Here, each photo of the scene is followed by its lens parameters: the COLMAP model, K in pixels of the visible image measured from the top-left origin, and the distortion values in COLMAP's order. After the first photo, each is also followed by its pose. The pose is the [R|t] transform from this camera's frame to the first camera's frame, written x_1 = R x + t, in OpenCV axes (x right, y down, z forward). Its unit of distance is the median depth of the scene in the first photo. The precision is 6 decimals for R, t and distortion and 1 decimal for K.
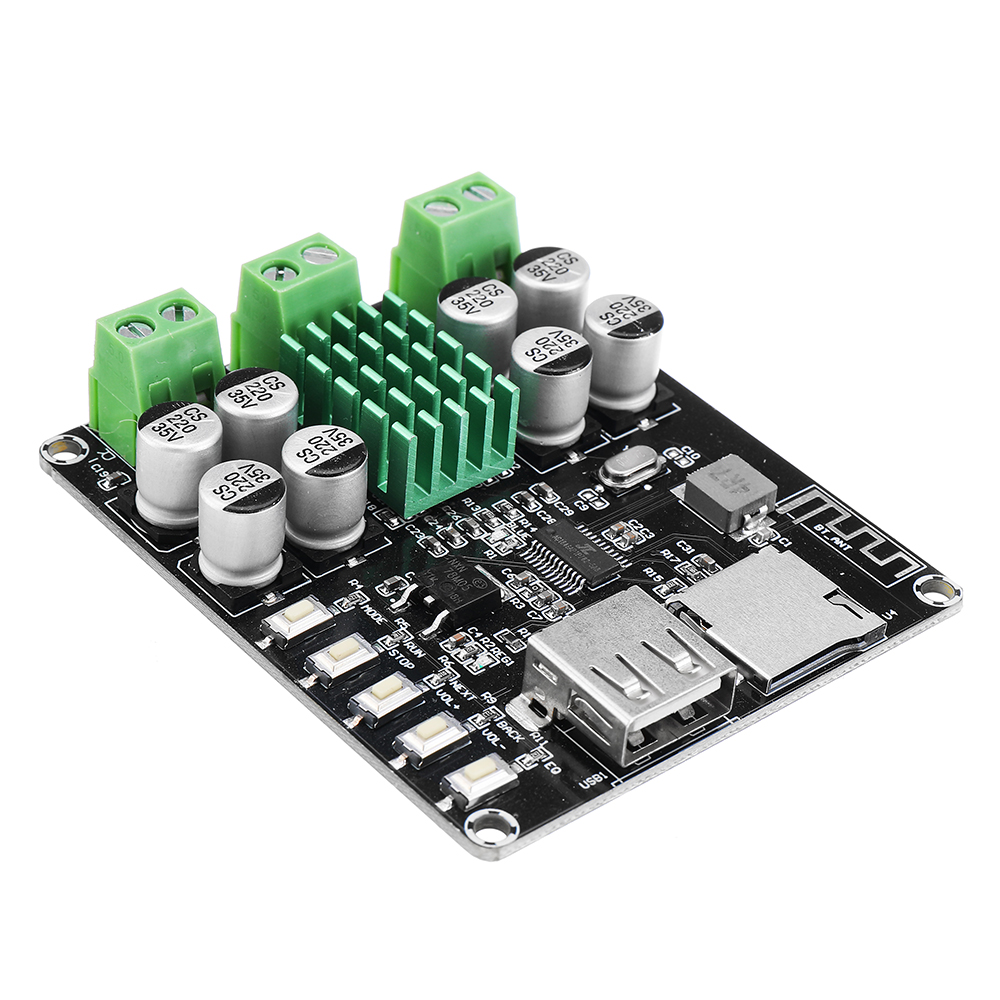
lens RADIAL K [[3244.9, 0, 471.5], [0, 3244.9, 510.3], [0, 0, 1]] dist [0.124216, 0.000000]
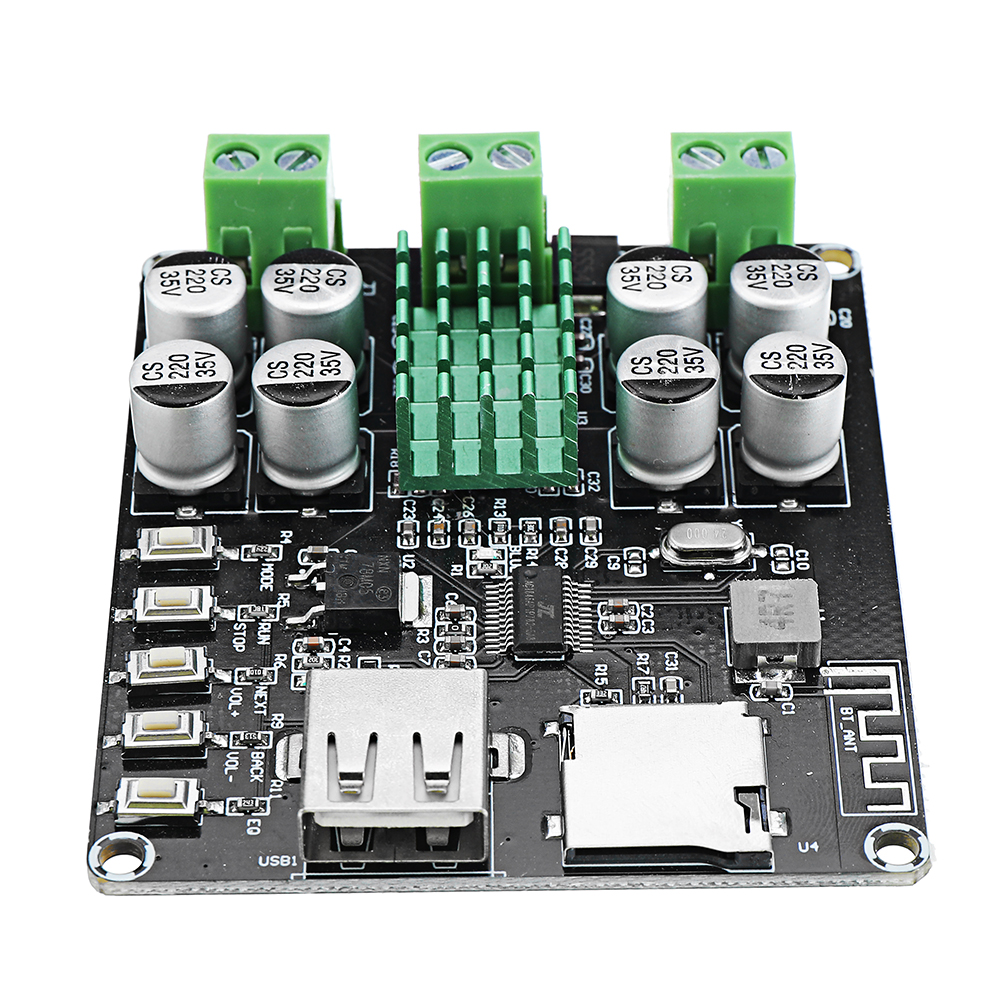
lens RADIAL K [[3956.7, 0, 572.3], [0, 3956.7, 474.4], [0, 0, 1]] dist [0.163561, 0.000000]
pose [[0.782995, 0.379191, -0.493086, 0.502977], [-0.351771, 0.923704, 0.151750, -0.167357], [0.513008, 0.054633, 0.856644, 0.170991]]
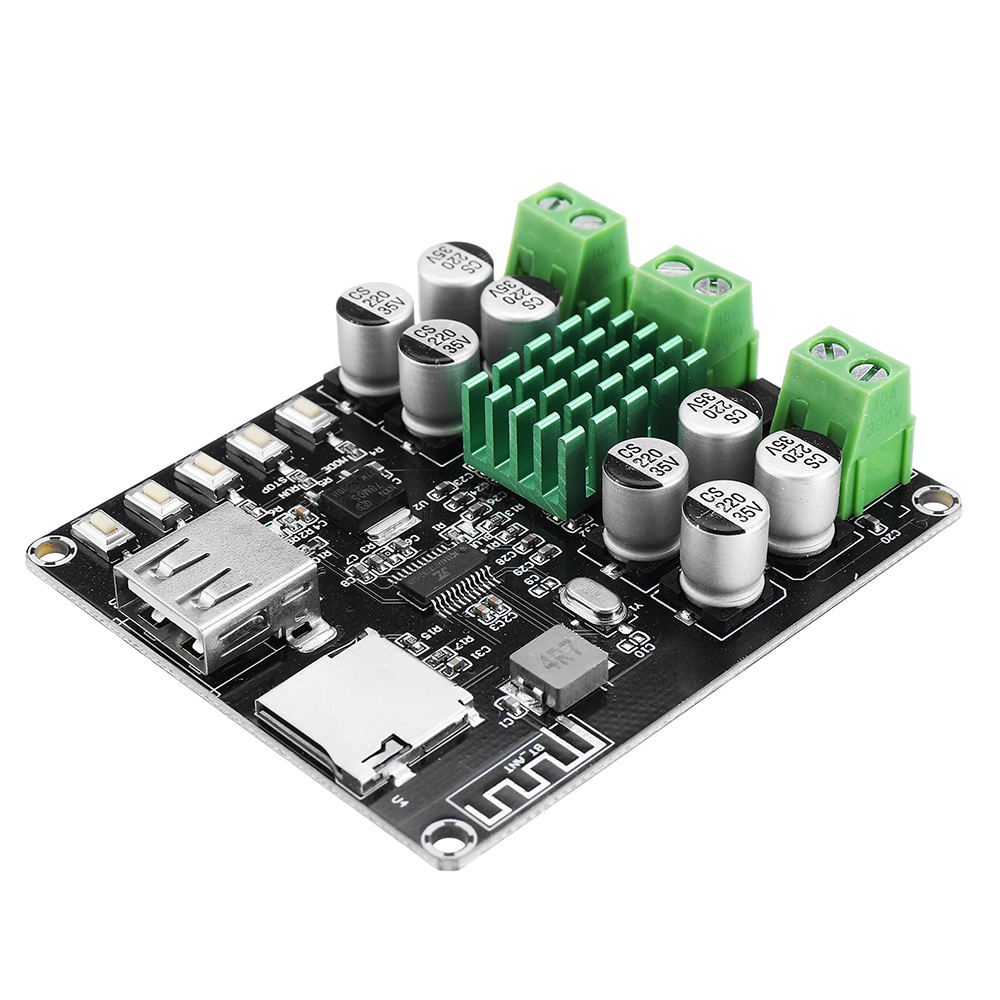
lens RADIAL K [[3063.8, 0, 445.0], [0, 3063.8, 488.0], [0, 0, 1]] dist [0.119013, 0.000000]
pose [[0.069768, 0.562909, -0.823569, 0.787032], [-0.597630, 0.684613, 0.417305, -0.395055], [0.798731, 0.463075, 0.384175, 0.626363]]
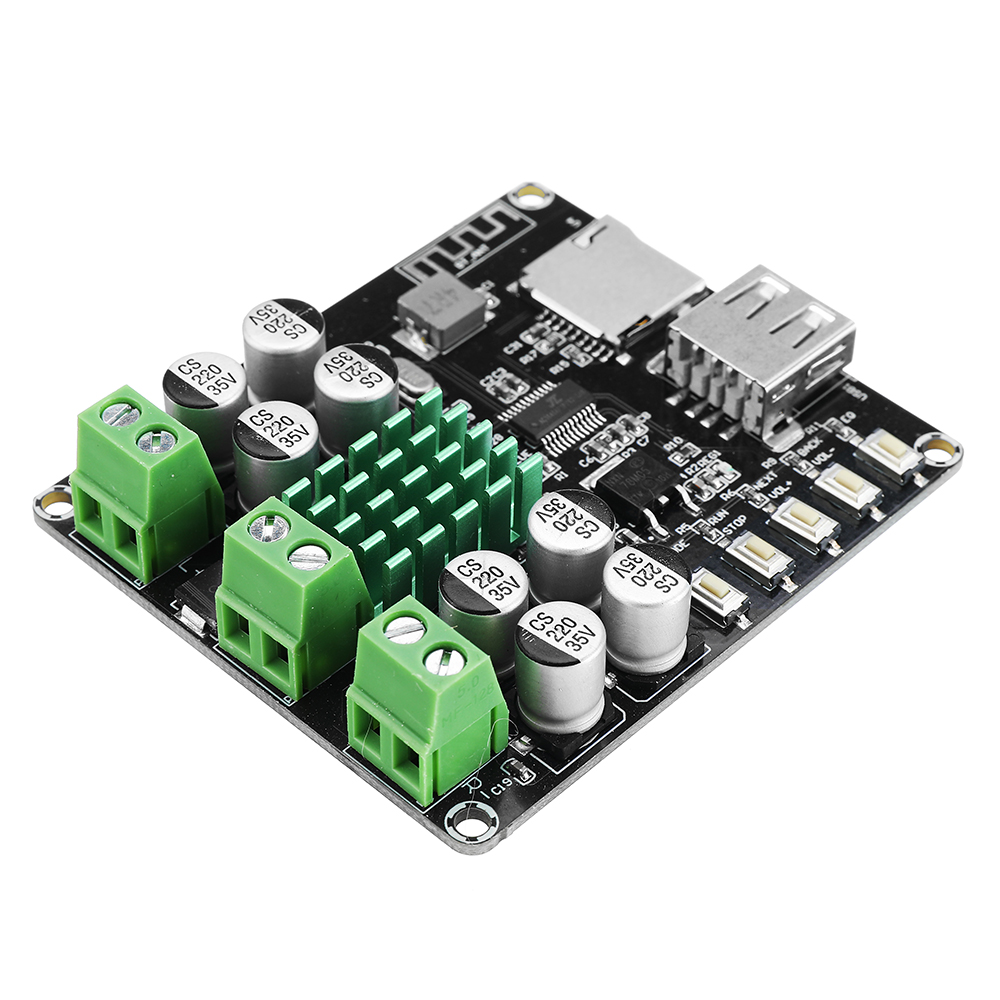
lens RADIAL K [[3063.8, 0, 548.6], [0, 3063.8, 509.2], [0, 0, 1]] dist [0.119013, 0.000000]
pose [[-0.120209, -0.750300, 0.650077, -0.625126], [0.593287, 0.470730, 0.653011, -0.610323], [-0.795965, 0.464180, 0.388558, 0.633200]]
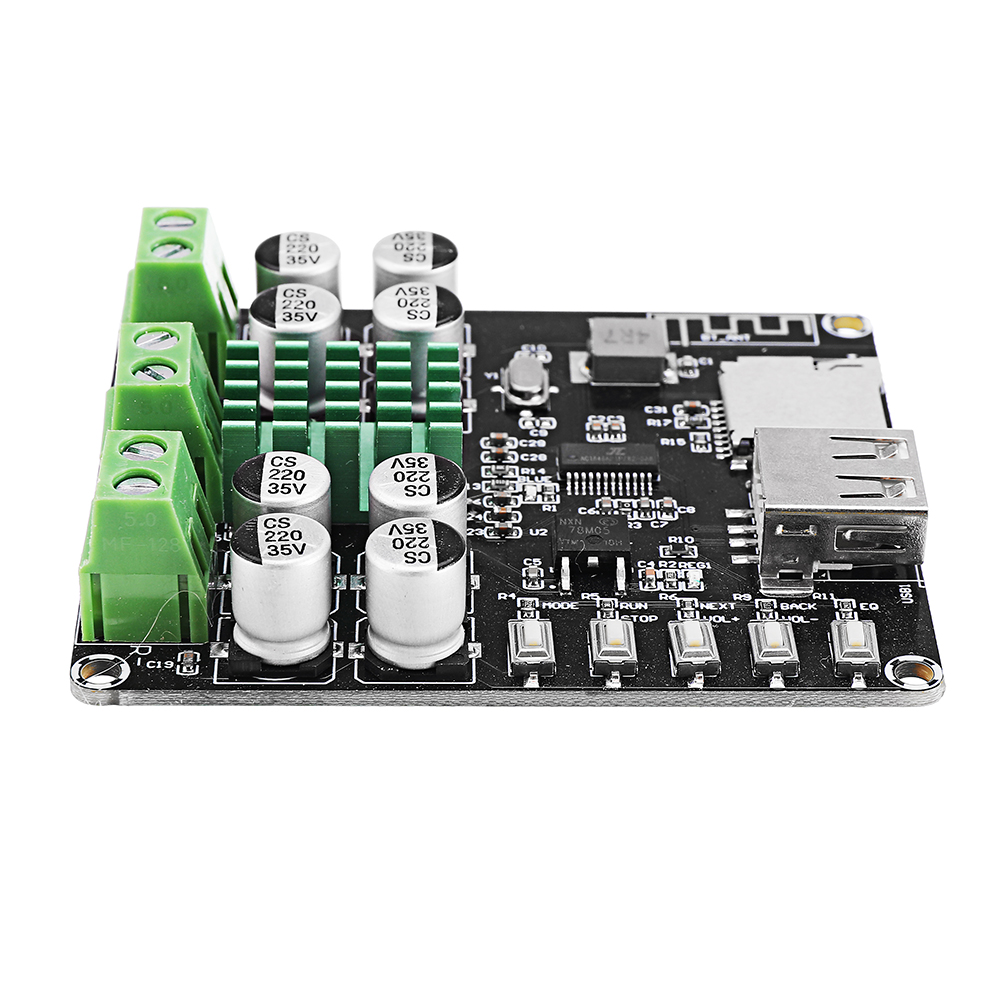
lens RADIAL K [[3584.9, 0, 545.2], [0, 3584.9, 473.6], [0, 0, 1]] dist [0.093439, 0.000000]
pose [[0.616283, -0.468559, 0.632967, -0.620473], [0.502513, 0.852822, 0.142041, -0.136631], [-0.606363, 0.230537, 0.761037, 0.238998]]
